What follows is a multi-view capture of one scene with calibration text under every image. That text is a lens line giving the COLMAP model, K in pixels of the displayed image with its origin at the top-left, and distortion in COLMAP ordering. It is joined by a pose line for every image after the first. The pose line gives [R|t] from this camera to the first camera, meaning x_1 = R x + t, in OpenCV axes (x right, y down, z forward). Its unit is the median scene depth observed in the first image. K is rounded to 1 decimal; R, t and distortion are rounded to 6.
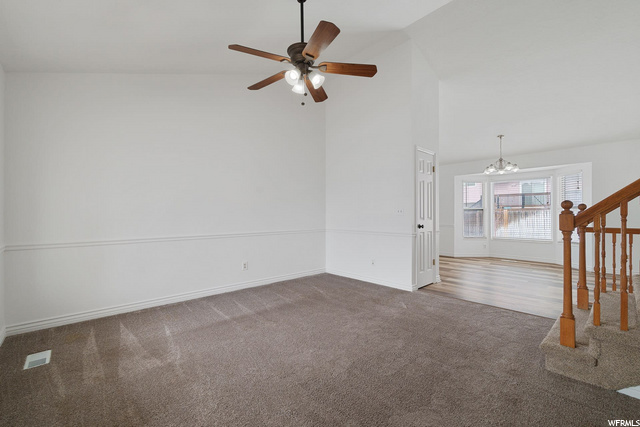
lens RADIAL K [[278.5, 0, 320.5], [0, 278.5, 213.9], [0, 0, 1]] dist [-0.003354, 0.000058]
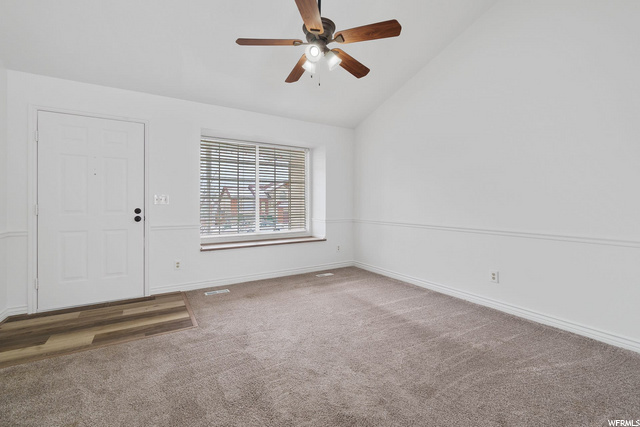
lens RADIAL K [[278.5, 0, 320.3], [0, 278.5, 208.3], [0, 0, 1]] dist [-0.003354, 0.000058]
pose [[-0.184720, 0.023613, -0.982507, 0.691185], [0.000299, 0.999713, 0.023970, -0.005918], [0.982791, 0.004134, -0.184674, 0.956578]]
